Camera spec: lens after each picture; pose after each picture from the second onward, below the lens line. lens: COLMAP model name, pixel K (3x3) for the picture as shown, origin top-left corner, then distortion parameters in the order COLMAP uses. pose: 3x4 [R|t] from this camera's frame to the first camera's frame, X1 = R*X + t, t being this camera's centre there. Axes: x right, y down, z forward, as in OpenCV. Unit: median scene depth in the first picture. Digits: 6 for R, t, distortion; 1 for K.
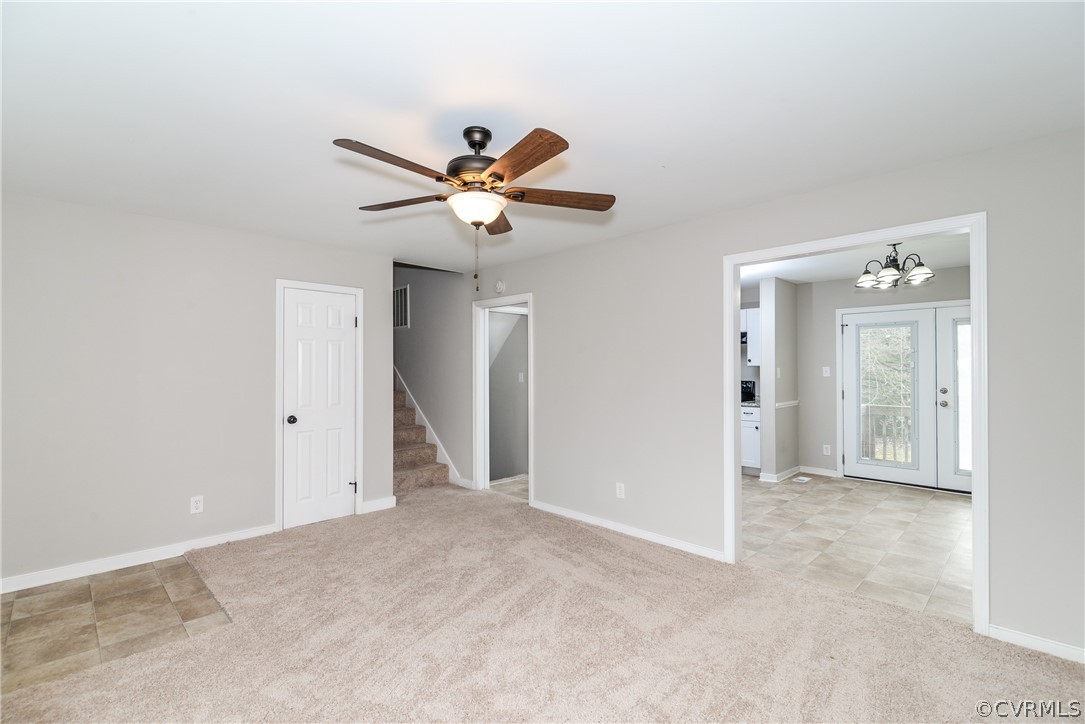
lens RADIAL K [[493.4, 0, 542.5], [0, 493.4, 362.0], [0, 0, 1]] dist [-0.003499, -0.000933]
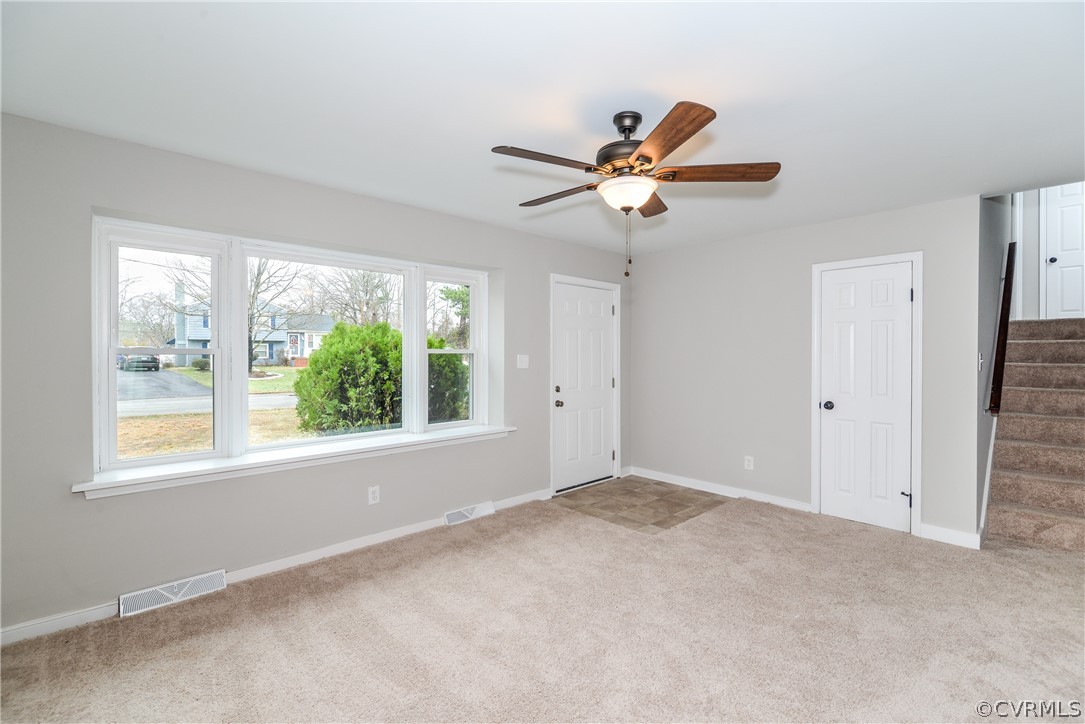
lens RADIAL K [[484.4, 0, 542.2], [0, 484.4, 357.7], [0, 0, 1]] dist [-0.007780, -0.001117]
pose [[-0.027684, 0.013292, -0.999528, 0.642276], [0.011055, 0.999855, 0.012990, 0.004920], [0.999556, -0.010690, -0.027827, 0.636798]]
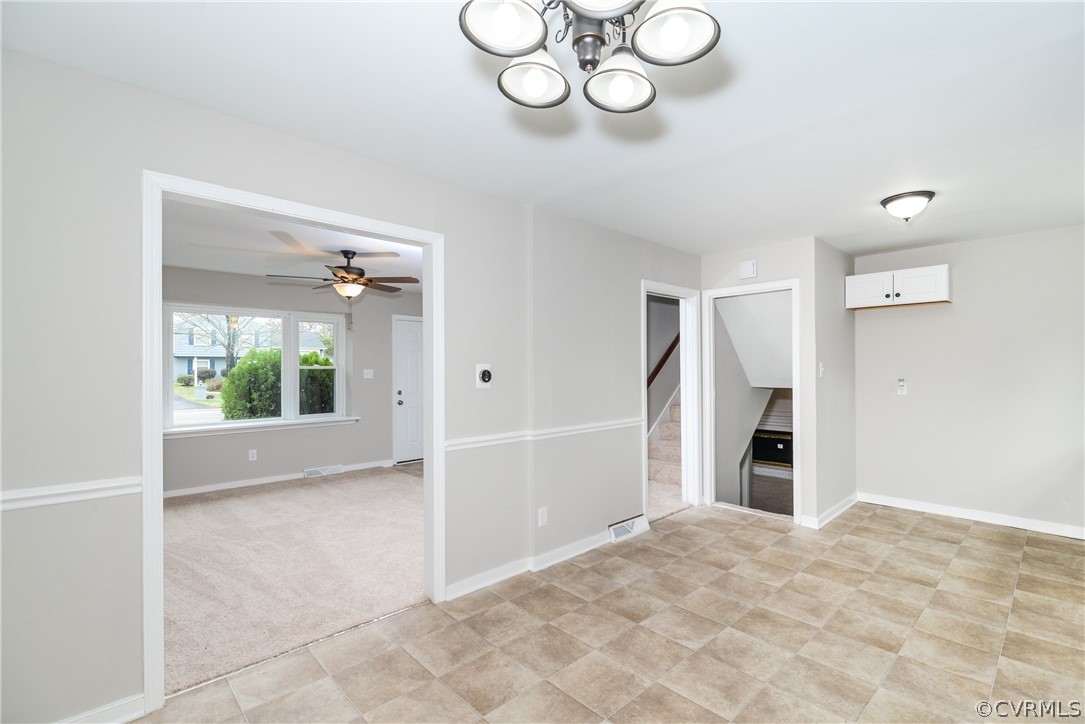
lens RADIAL K [[493.4, 0, 542.5], [0, 493.4, 362.0], [0, 0, 1]] dist [-0.003499, -0.000933]
pose [[-0.025267, -0.007833, -0.999650, 1.393155], [0.016982, 0.999822, -0.008264, 0.012837], [0.999536, -0.017185, -0.025130, 1.374212]]
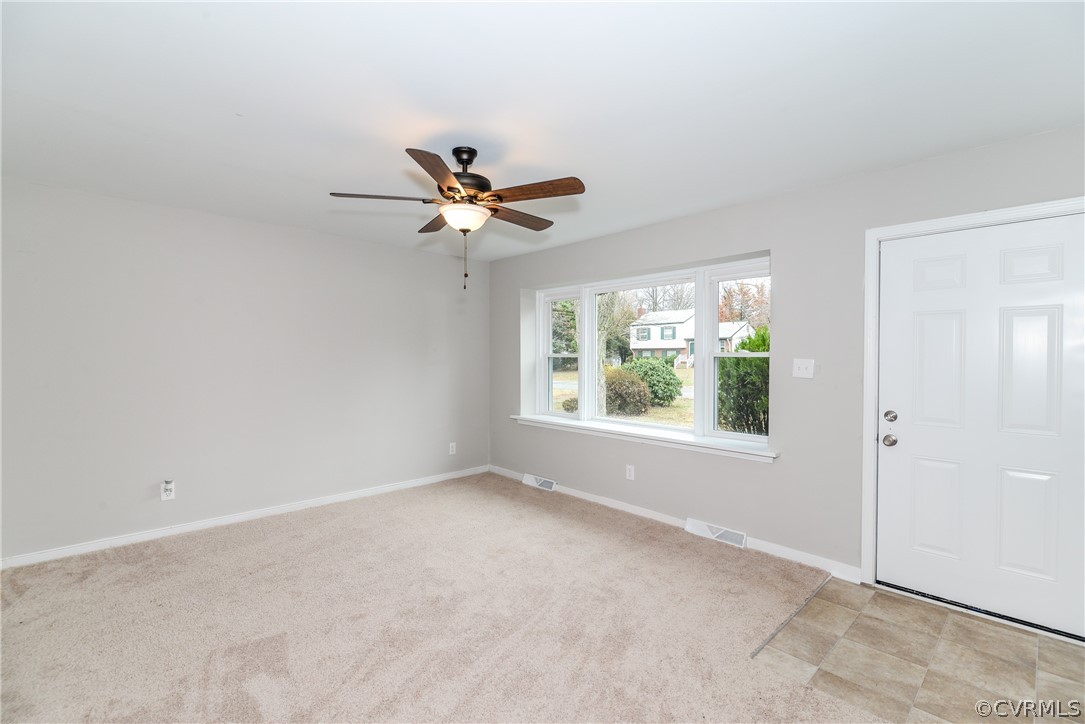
lens RADIAL K [[484.4, 0, 542.2], [0, 484.4, 357.7], [0, 0, 1]] dist [-0.007780, -0.001117]
pose [[-0.999708, -0.000518, 0.024166, -0.256454], [-0.000697, 0.999972, -0.007411, 0.020100], [-0.024162, -0.007426, -0.999680, 1.597399]]
